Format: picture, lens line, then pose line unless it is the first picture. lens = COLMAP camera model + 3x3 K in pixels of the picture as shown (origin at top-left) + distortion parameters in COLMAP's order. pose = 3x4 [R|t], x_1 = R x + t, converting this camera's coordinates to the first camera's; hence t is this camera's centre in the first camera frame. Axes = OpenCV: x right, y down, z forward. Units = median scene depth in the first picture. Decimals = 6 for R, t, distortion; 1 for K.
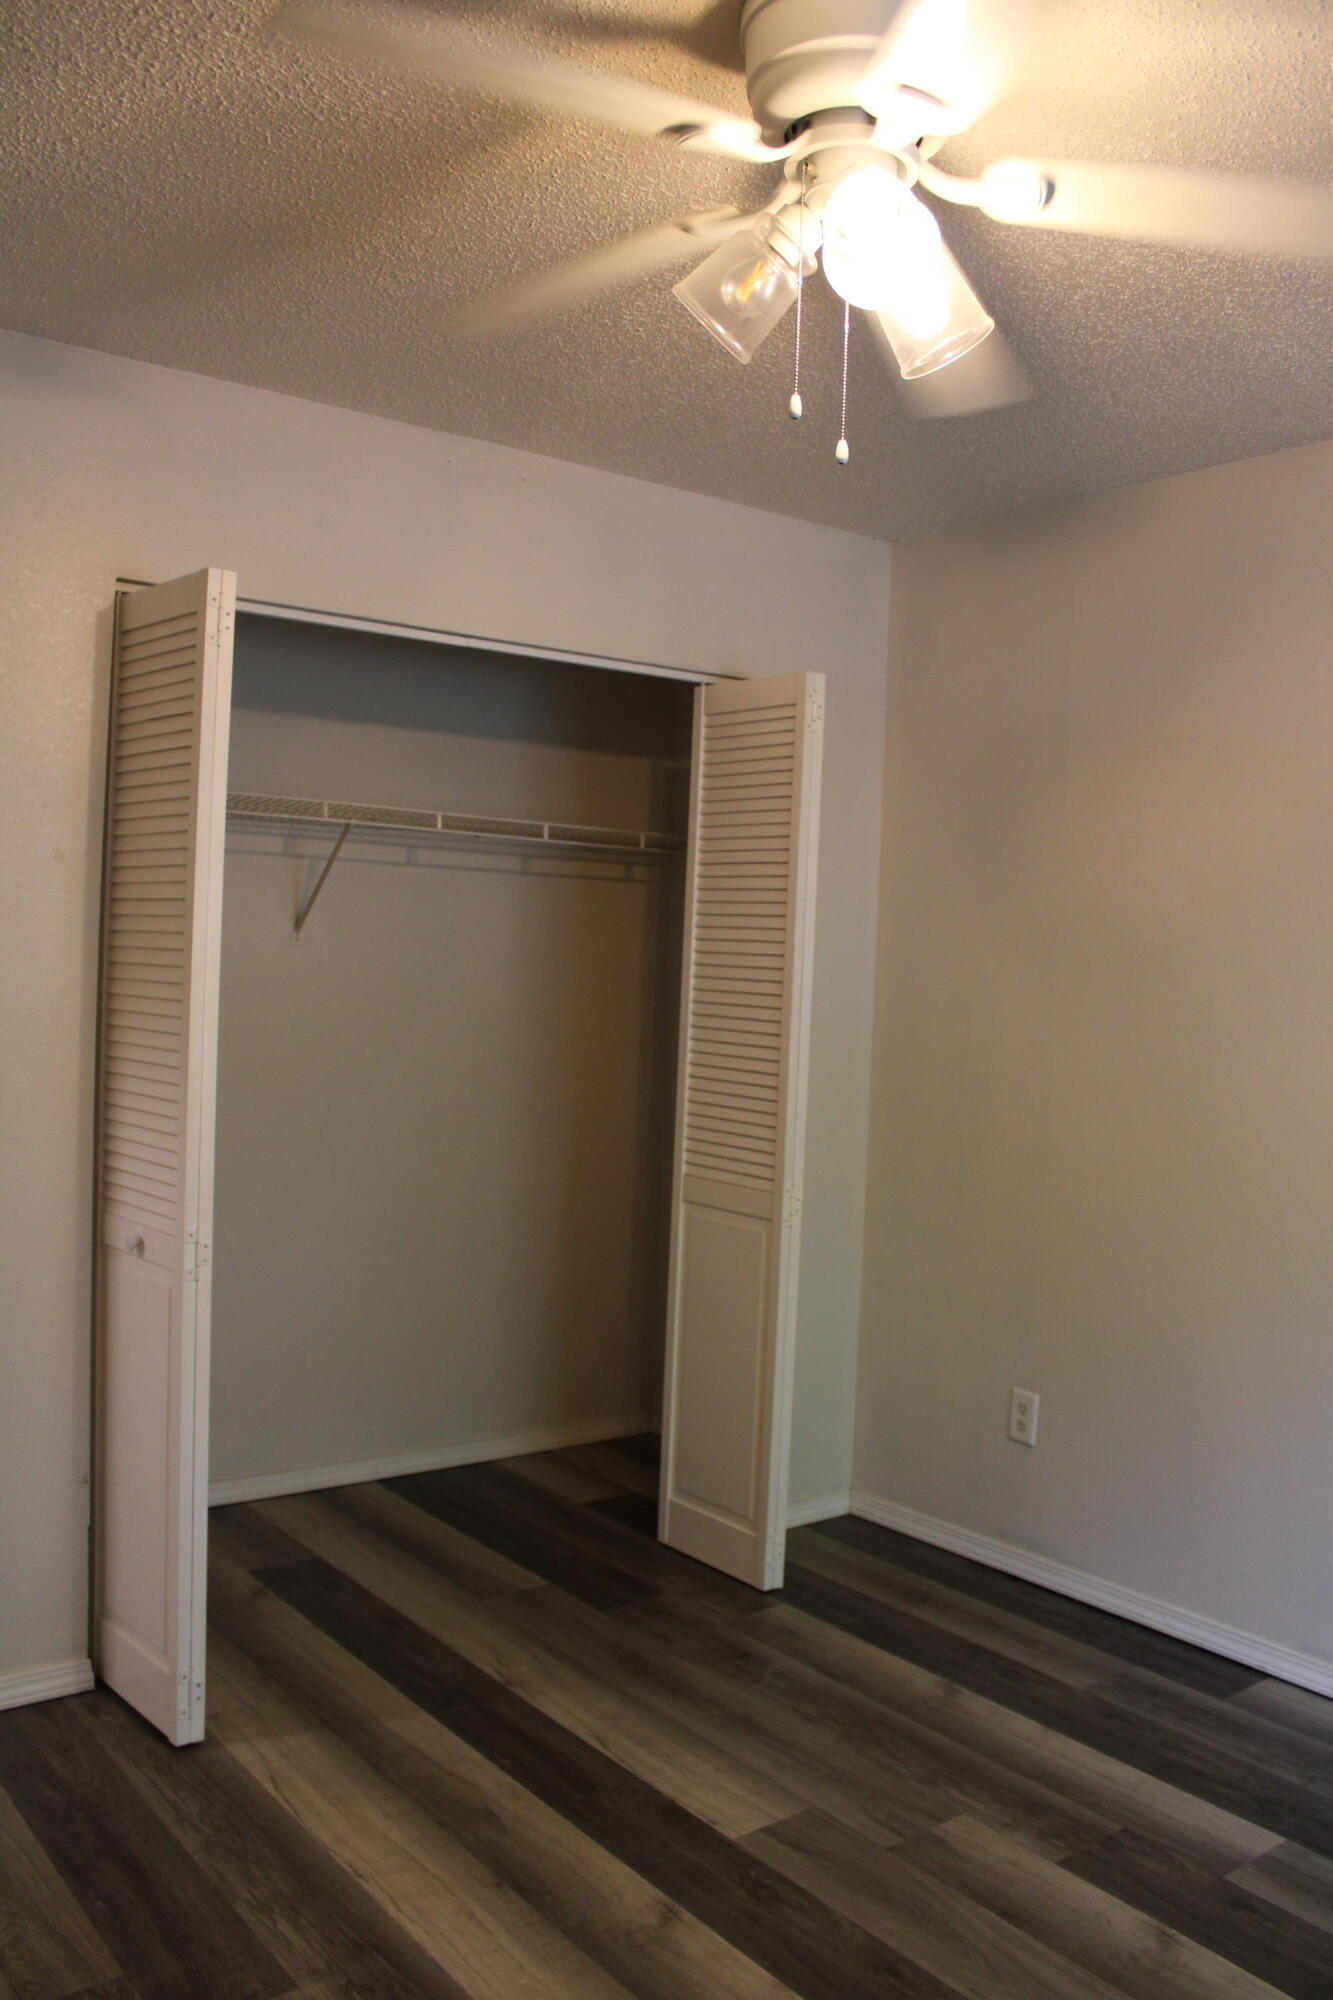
lens RADIAL K [[1653.8, 0, 666.5], [0, 1653.8, 1000.0], [0, 0, 1]] dist [-0.168930, 0.141261]
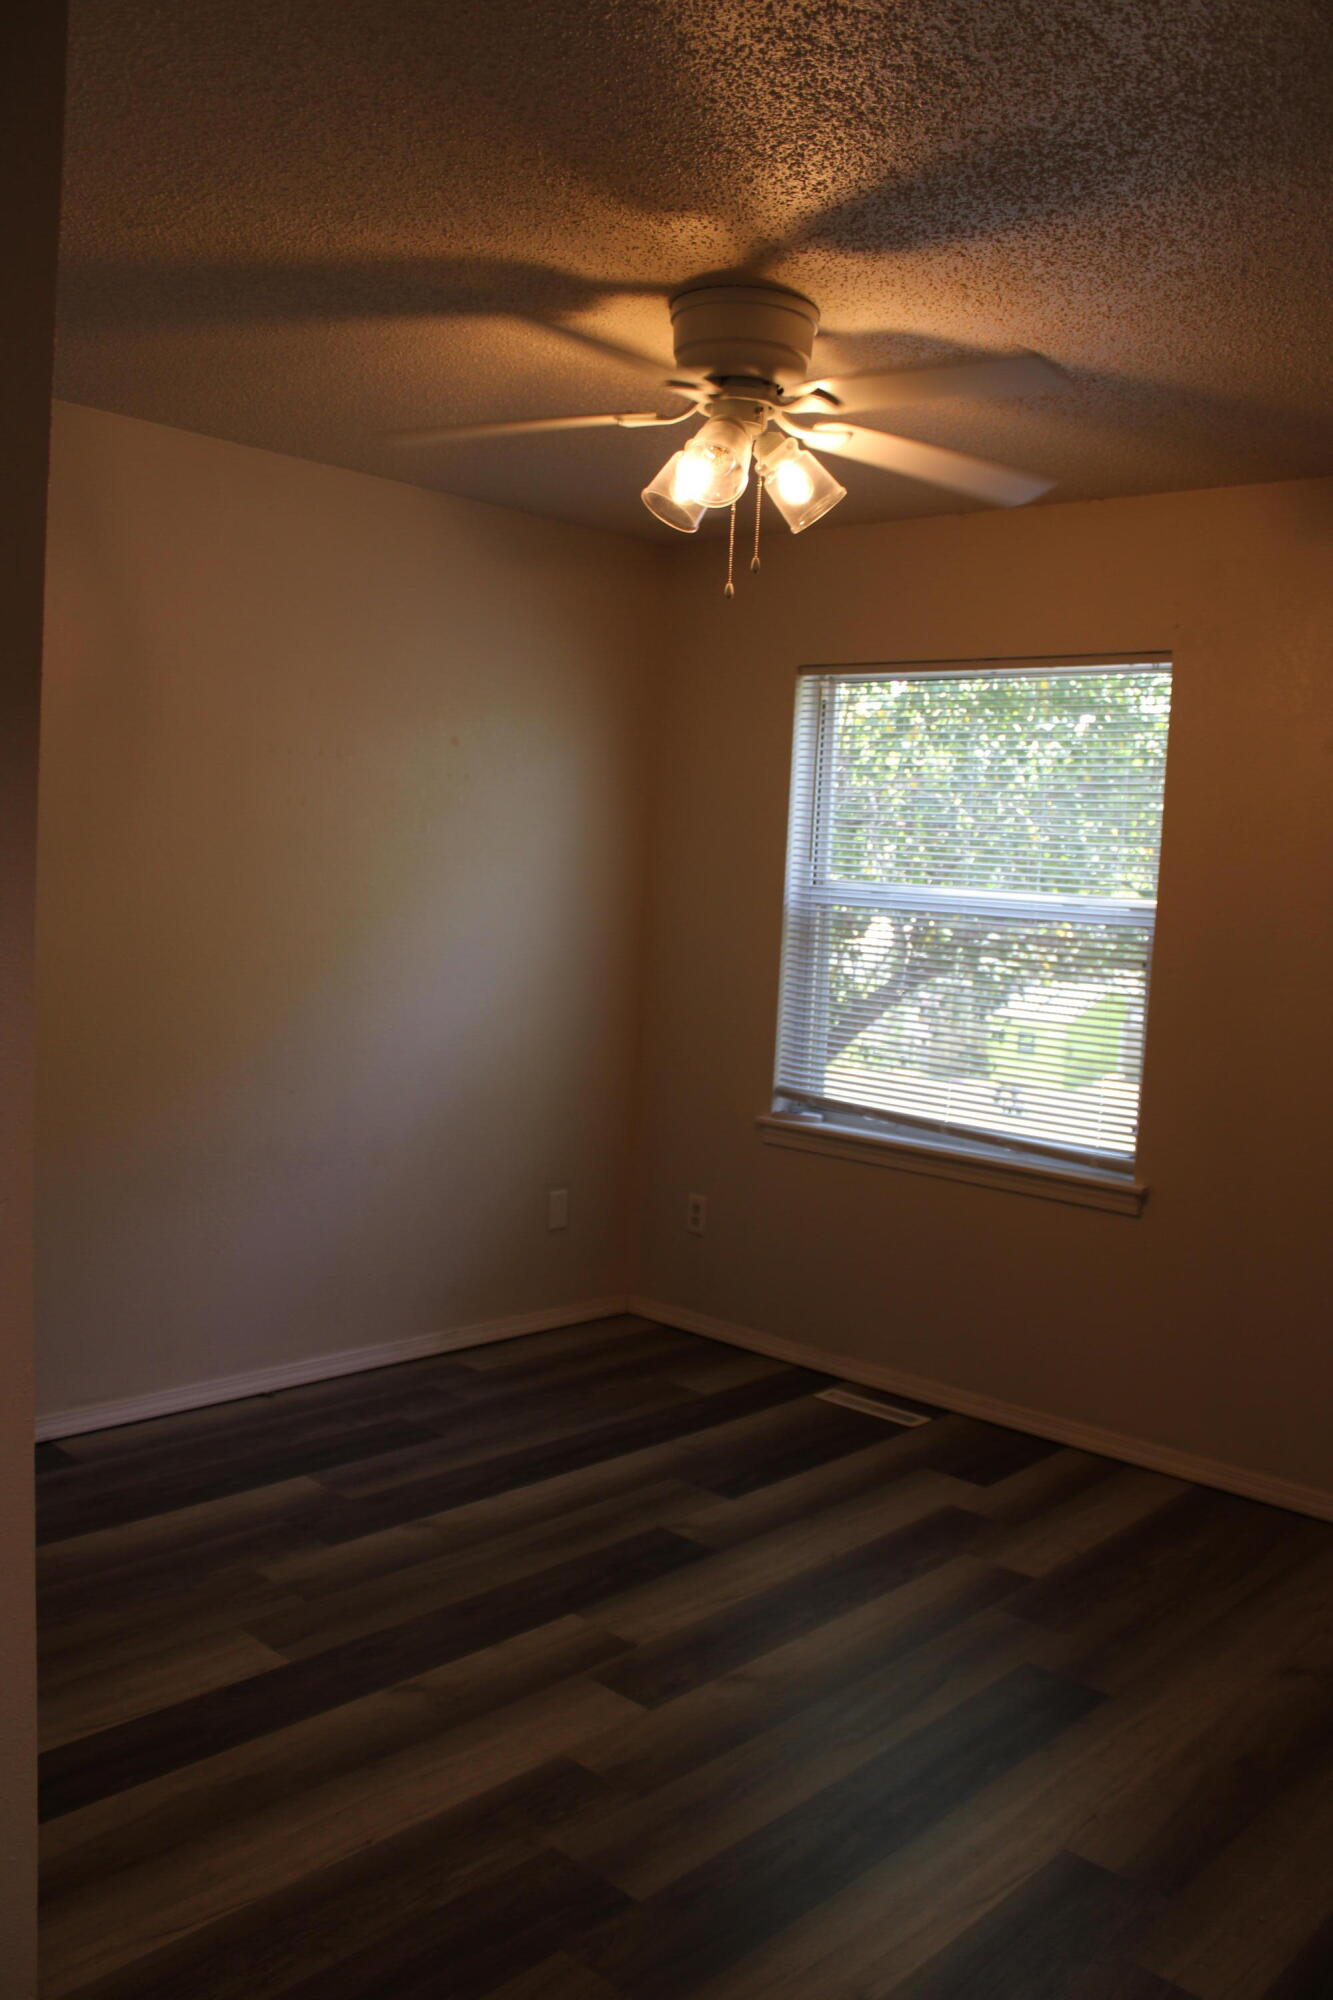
lens RADIAL K [[1653.8, 0, 666.5], [0, 1653.8, 1000.0], [0, 0, 1]] dist [-0.168930, 0.141261]
pose [[-0.171038, -0.128458, 0.976854, -1.110326], [-0.043101, 0.991491, 0.122836, -0.107232], [-0.984321, -0.021094, -0.175119, 0.972487]]
